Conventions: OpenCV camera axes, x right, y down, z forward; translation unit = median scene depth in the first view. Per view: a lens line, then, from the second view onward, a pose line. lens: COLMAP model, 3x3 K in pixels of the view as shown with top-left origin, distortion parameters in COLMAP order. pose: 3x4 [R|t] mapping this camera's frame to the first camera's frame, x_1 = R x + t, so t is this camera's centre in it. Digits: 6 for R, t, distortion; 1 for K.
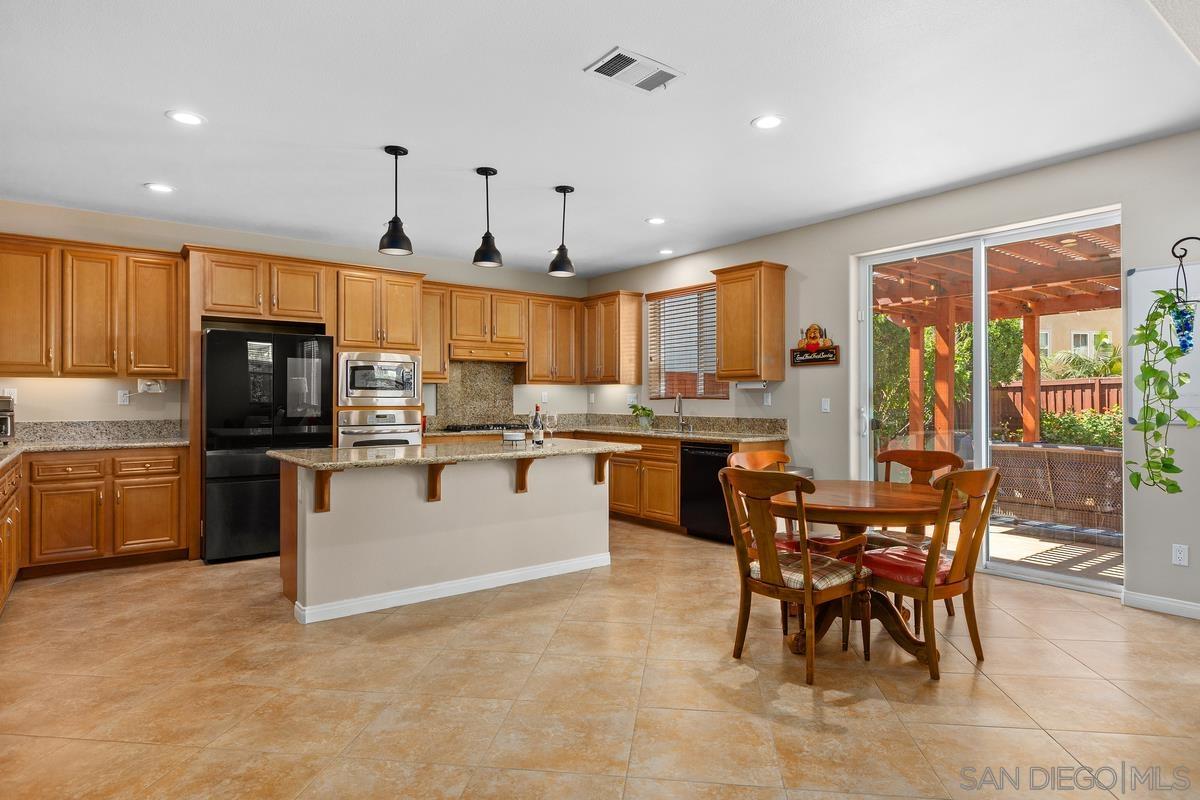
lens RADIAL K [[671.1, 0, 605.1], [0, 671.1, 396.9], [0, 0, 1]] dist [0.001680, -0.001452]
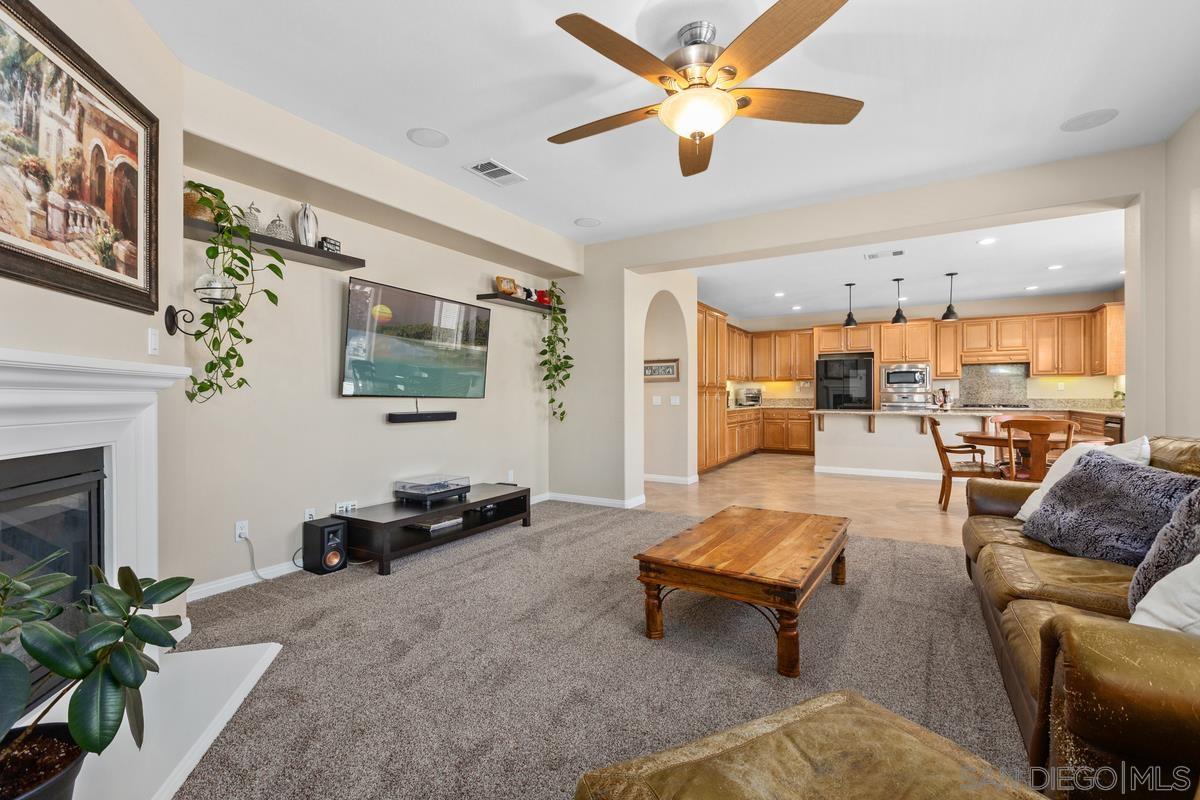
lens RADIAL K [[530.3, 0, 594.4], [0, 530.3, 397.2], [0, 0, 1]] dist [-0.003249, -0.000278]
pose [[0.359235, 0.001829, -0.933245, 0.746423], [0.005720, 0.999975, 0.004162, 0.016432], [0.933230, -0.006834, 0.359215, -0.358712]]
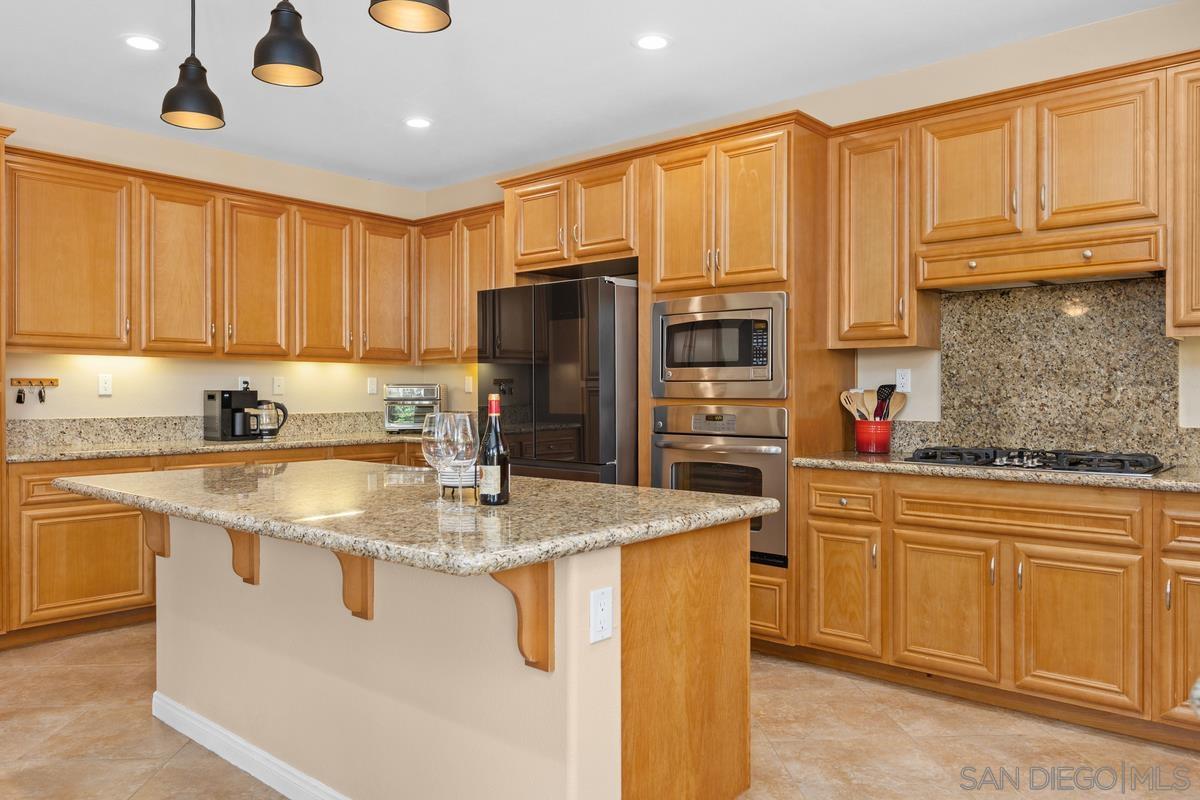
lens RADIAL K [[861.3, 0, 599.6], [0, 861.3, 399.7], [0, 0, 1]] dist [0.002908, 0.003484]
pose [[0.183547, 0.010065, -0.982959, 0.301895], [0.004890, 0.999926, 0.011152, 0.006944], [0.982999, -0.006854, 0.183485, 0.788261]]
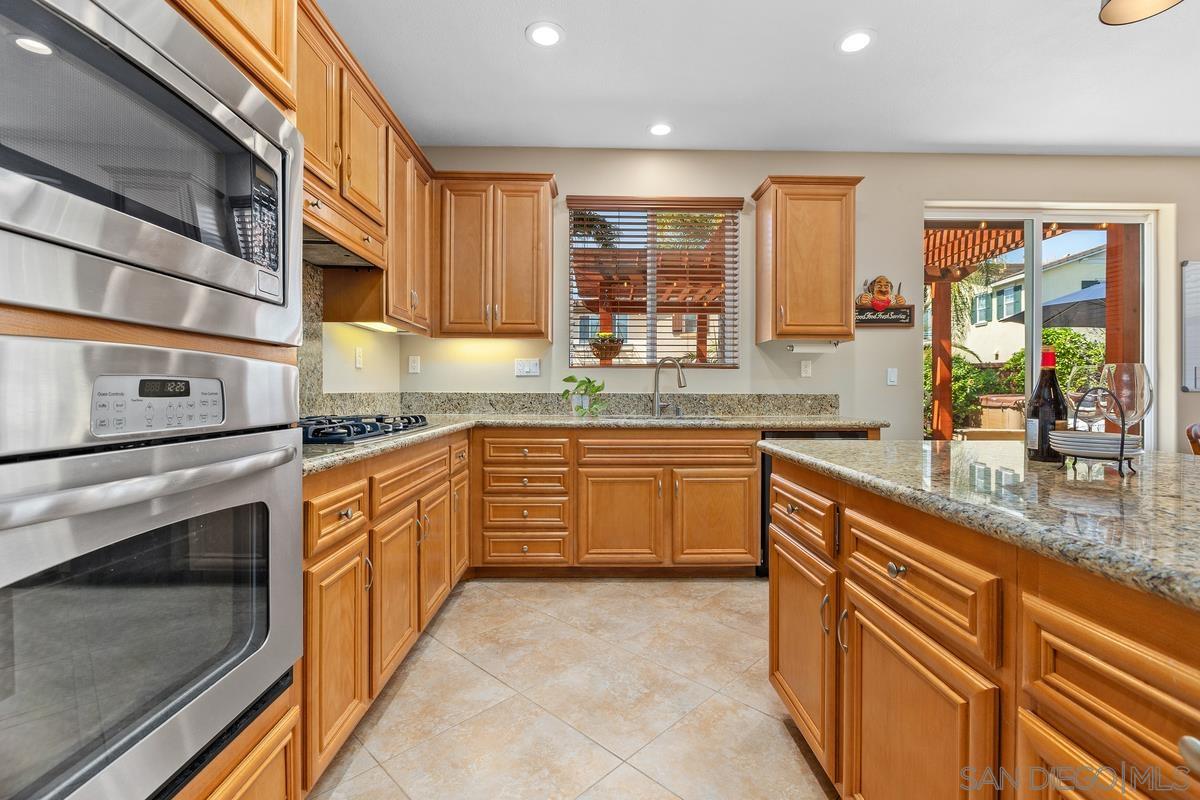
lens RADIAL K [[530.3, 0, 600.8], [0, 530.3, 392.4], [0, 0, 1]] dist [-0.003249, -0.000278]
pose [[0.594056, 0.000143, 0.804423, -0.373848], [-0.006898, 0.999964, 0.004915, 0.028558], [-0.804394, -0.008469, 0.594036, 0.831398]]
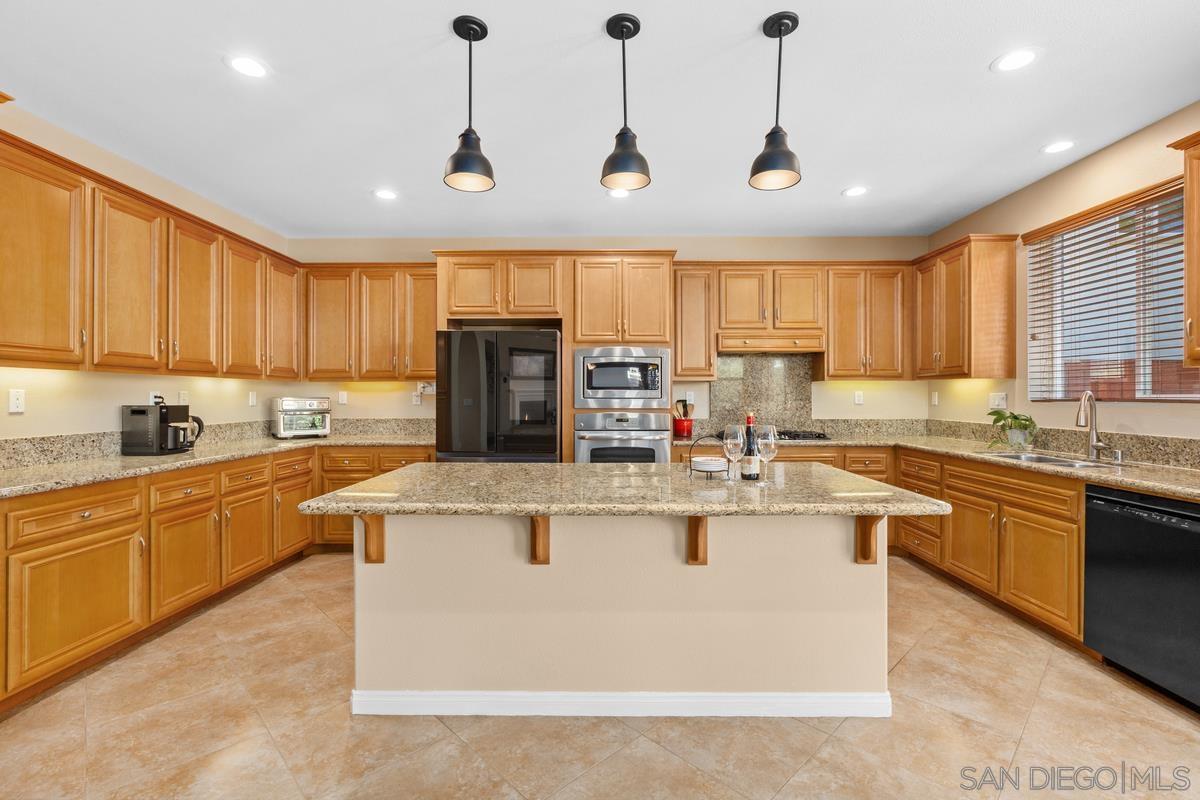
lens RADIAL K [[530.3, 0, 600.8], [0, 530.3, 397.1], [0, 0, 1]] dist [-0.003249, -0.000278]
pose [[0.782370, 0.001921, -0.622811, 0.073618], [0.002056, 0.999982, 0.005667, -0.005045], [0.622811, -0.005714, 0.782352, 0.441905]]
